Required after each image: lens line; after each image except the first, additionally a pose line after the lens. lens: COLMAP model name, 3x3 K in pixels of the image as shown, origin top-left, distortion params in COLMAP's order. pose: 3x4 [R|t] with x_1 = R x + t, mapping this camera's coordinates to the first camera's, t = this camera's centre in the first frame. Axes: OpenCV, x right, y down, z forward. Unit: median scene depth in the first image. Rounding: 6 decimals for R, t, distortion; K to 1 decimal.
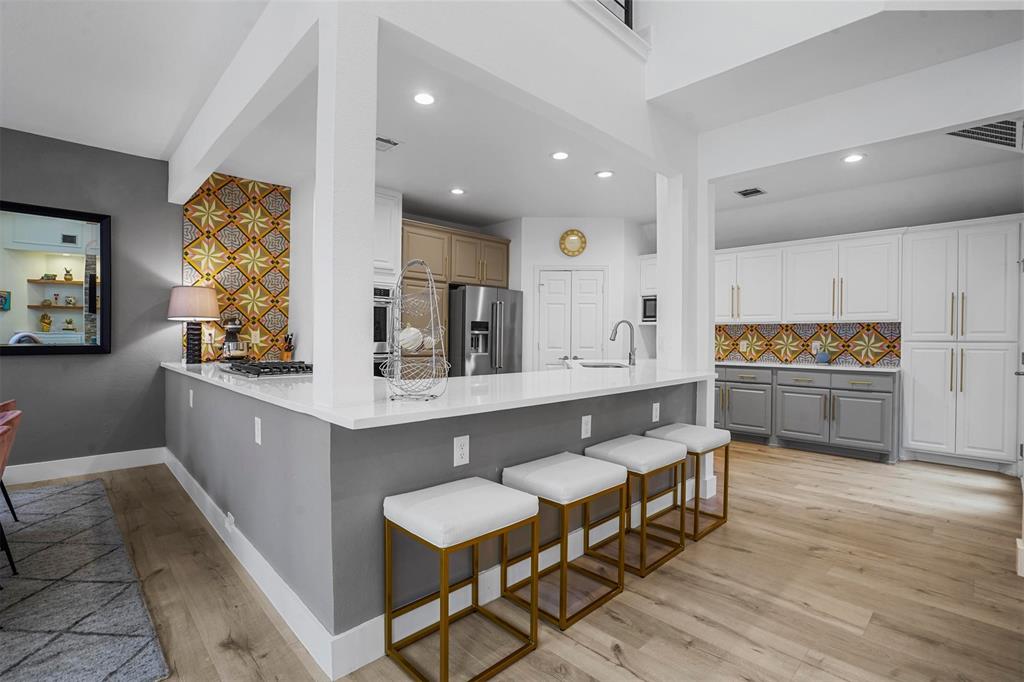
lens RADIAL K [[474.7, 0, 512.0], [0, 474.7, 341.0], [0, 0, 1]] dist [-0.052413, 0.017471]
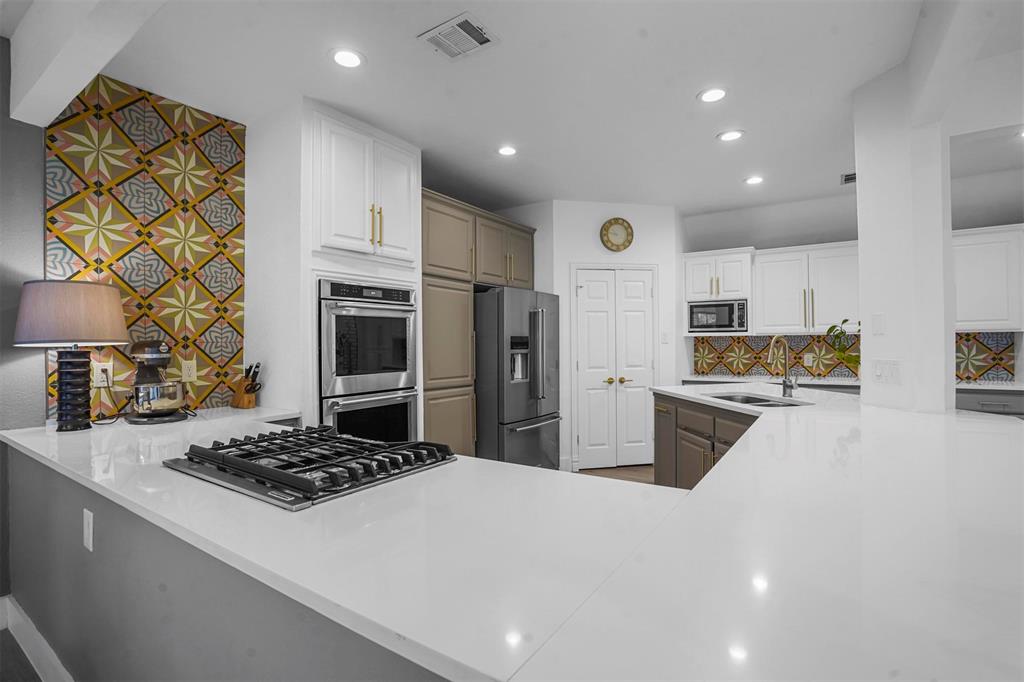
lens RADIAL K [[474.7, 0, 512.0], [0, 474.7, 341.0], [0, 0, 1]] dist [-0.052413, 0.017471]
pose [[0.977980, -0.016572, 0.208042, -0.284567], [0.019011, 0.999772, -0.009731, -0.033644], [-0.207833, 0.013472, 0.978072, 0.361474]]
